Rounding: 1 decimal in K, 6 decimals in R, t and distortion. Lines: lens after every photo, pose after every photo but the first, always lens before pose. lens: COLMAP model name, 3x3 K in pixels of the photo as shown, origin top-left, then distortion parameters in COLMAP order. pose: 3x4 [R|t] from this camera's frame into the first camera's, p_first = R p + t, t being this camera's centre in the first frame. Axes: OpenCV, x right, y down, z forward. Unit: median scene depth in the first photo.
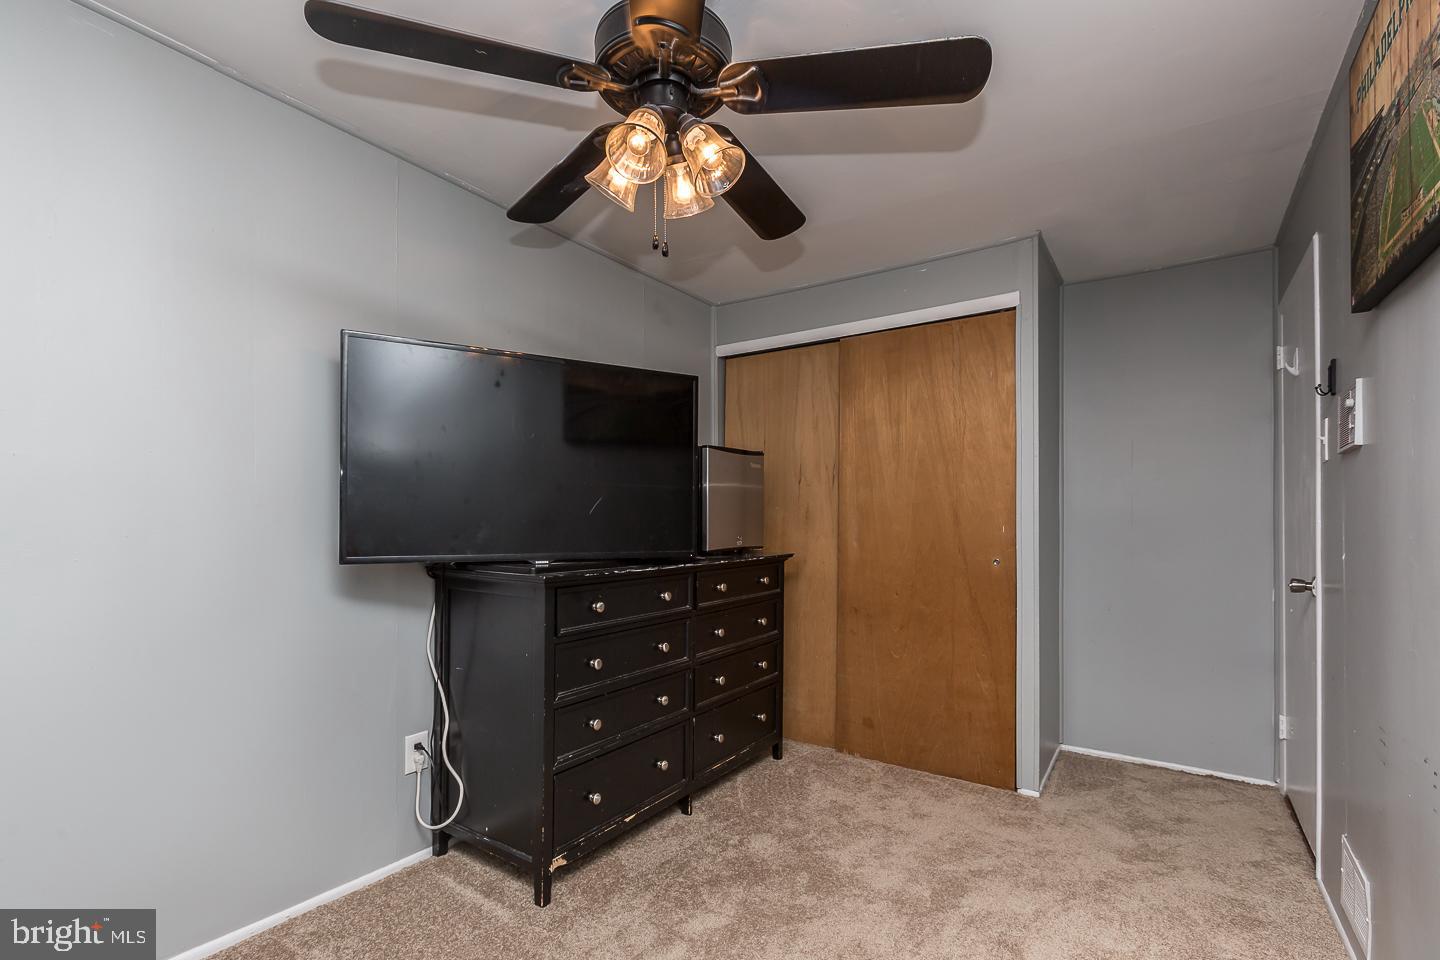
lens RADIAL K [[671.1, 0, 707.1], [0, 671.1, 515.8], [0, 0, 1]] dist [0.000108, 0.001451]
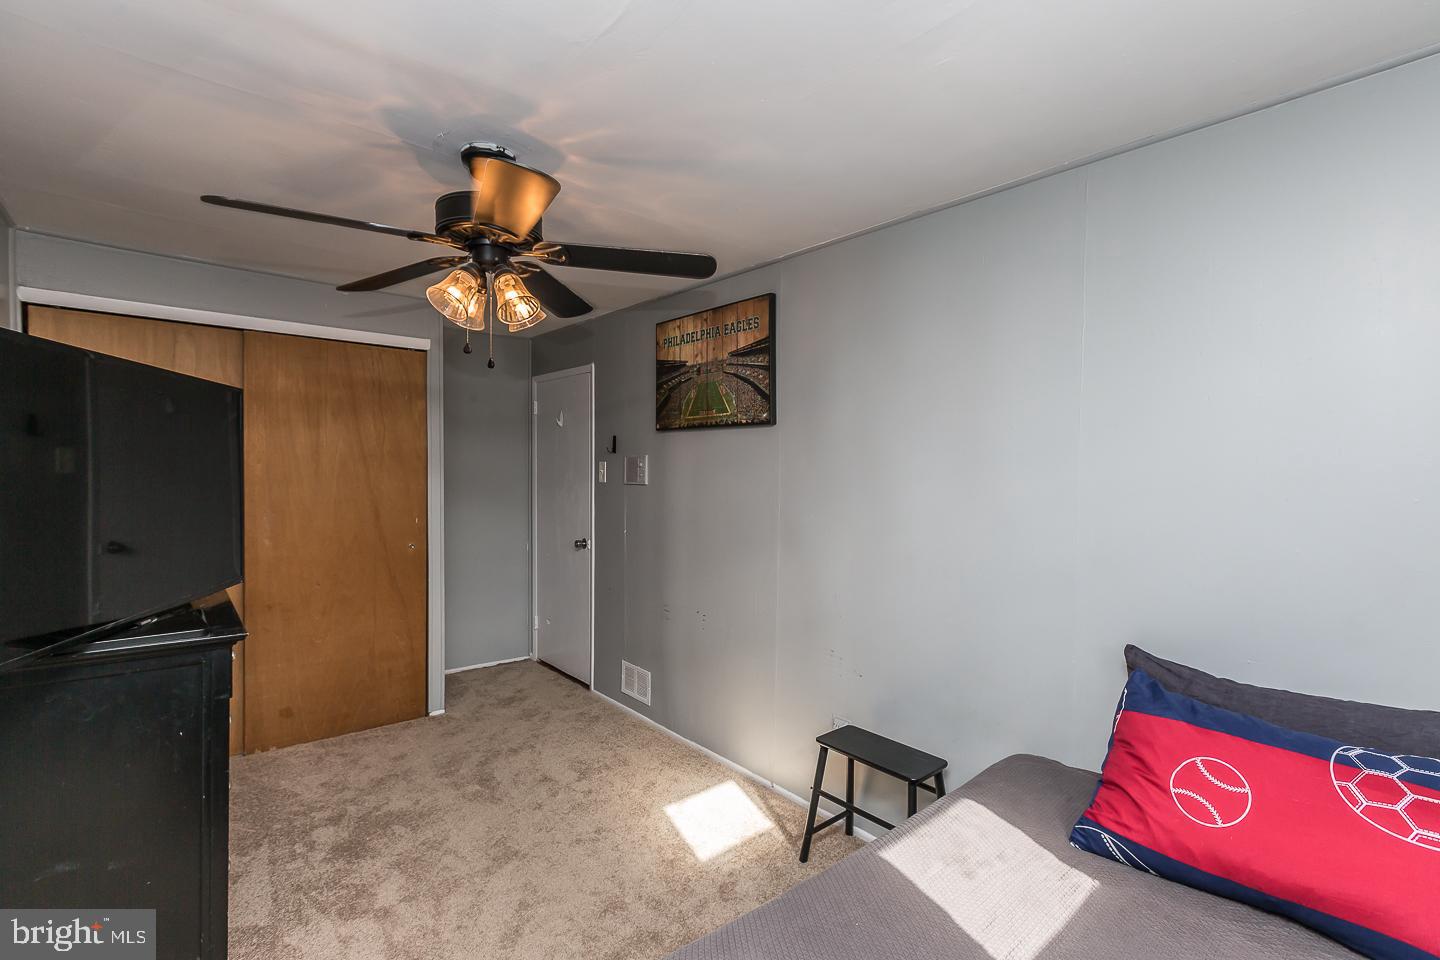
lens RADIAL K [[671.1, 0, 728.1], [0, 671.1, 472.5], [0, 0, 1]] dist [0.000108, 0.001451]
pose [[0.238925, -0.011008, 0.970976, -0.690045], [-0.023117, 0.999588, 0.017021, -0.111601], [-0.970763, -0.026513, 0.238572, 0.109535]]
